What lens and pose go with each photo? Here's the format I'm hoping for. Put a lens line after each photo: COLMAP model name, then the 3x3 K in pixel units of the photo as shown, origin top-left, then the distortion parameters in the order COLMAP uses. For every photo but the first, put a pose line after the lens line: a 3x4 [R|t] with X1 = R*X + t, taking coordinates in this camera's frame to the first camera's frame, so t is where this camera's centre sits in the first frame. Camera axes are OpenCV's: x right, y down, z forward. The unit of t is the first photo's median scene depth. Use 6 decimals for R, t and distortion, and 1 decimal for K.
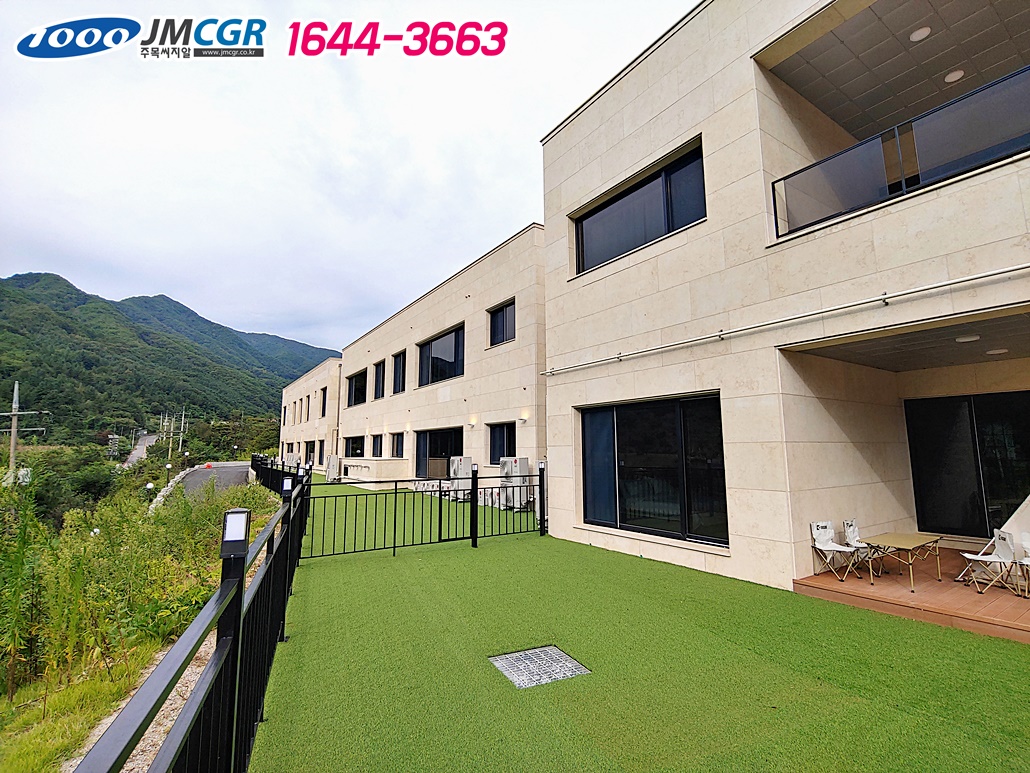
lens RADIAL K [[481.0, 0, 518.8], [0, 481.0, 382.5], [0, 0, 1]] dist [-0.028318, 0.000279]
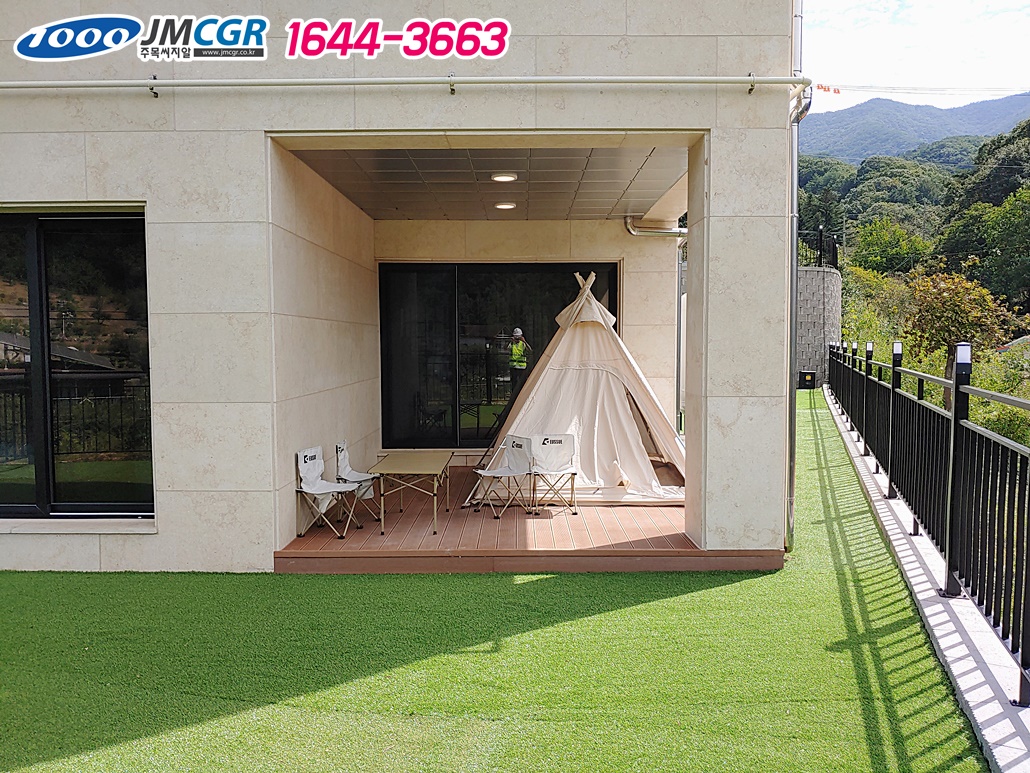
lens RADIAL K [[790.7, 0, 515.3], [0, 790.7, 395.0], [0, 0, 1]] dist [-0.002097, 0.000200]
pose [[0.568598, -0.057468, 0.820606, -0.033661], [-0.109331, 0.983428, 0.144626, 0.053021], [-0.815318, -0.171951, 0.552891, 0.245550]]
